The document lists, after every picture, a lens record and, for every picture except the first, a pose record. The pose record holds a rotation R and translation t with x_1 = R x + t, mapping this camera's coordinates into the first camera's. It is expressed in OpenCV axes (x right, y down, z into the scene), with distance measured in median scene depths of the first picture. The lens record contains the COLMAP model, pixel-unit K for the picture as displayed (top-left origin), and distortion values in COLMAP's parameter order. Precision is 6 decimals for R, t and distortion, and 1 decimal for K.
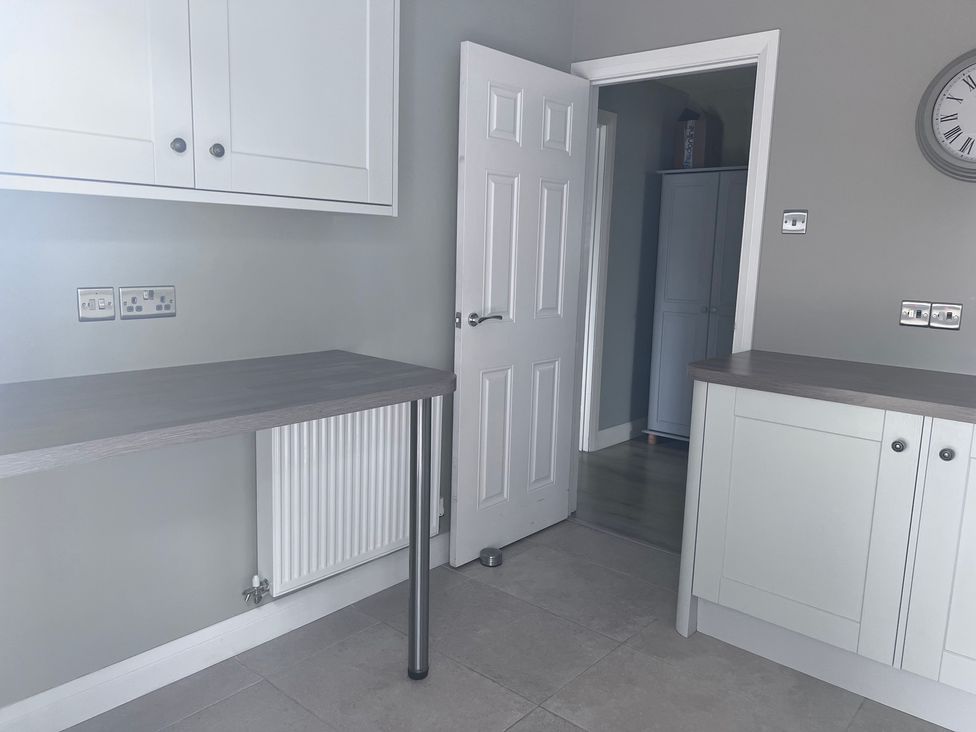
lens RADIAL K [[728.9, 0, 488.0], [0, 728.9, 366.0], [0, 0, 1]] dist [0.084669, -0.117627]
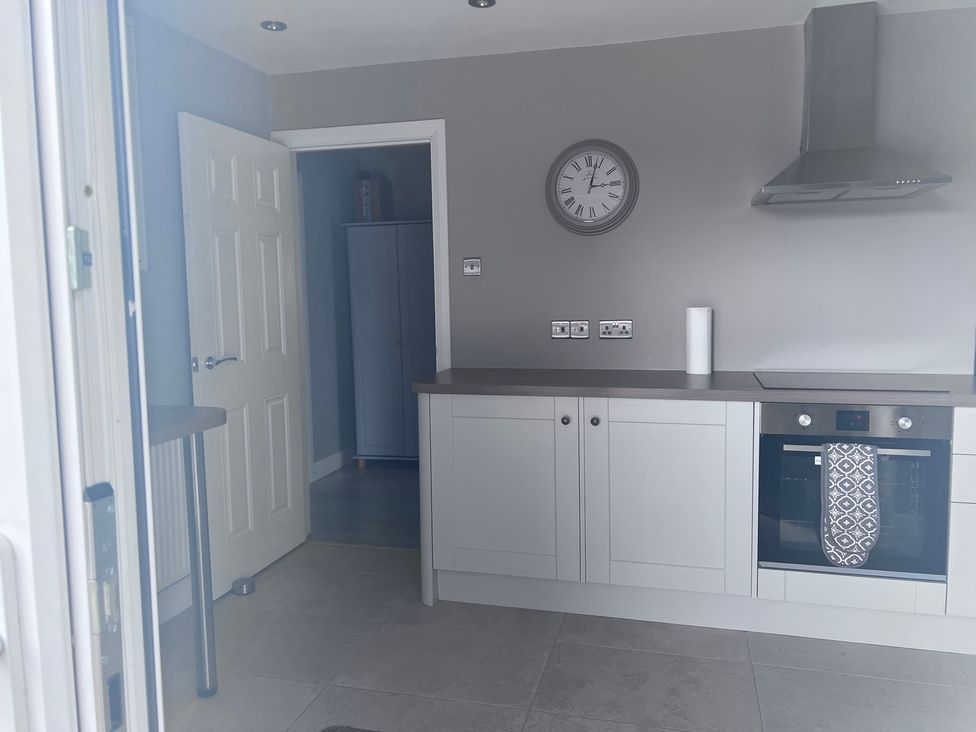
lens RADIAL K [[722.3, 0, 484.4], [0, 722.3, 354.6], [0, 0, 1]] dist [0.102176, -0.103616]
pose [[0.901330, -0.081199, 0.425454, -0.113469], [0.112464, 0.992455, -0.048844, 0.022091], [-0.418278, 0.091873, 0.903661, -0.138690]]
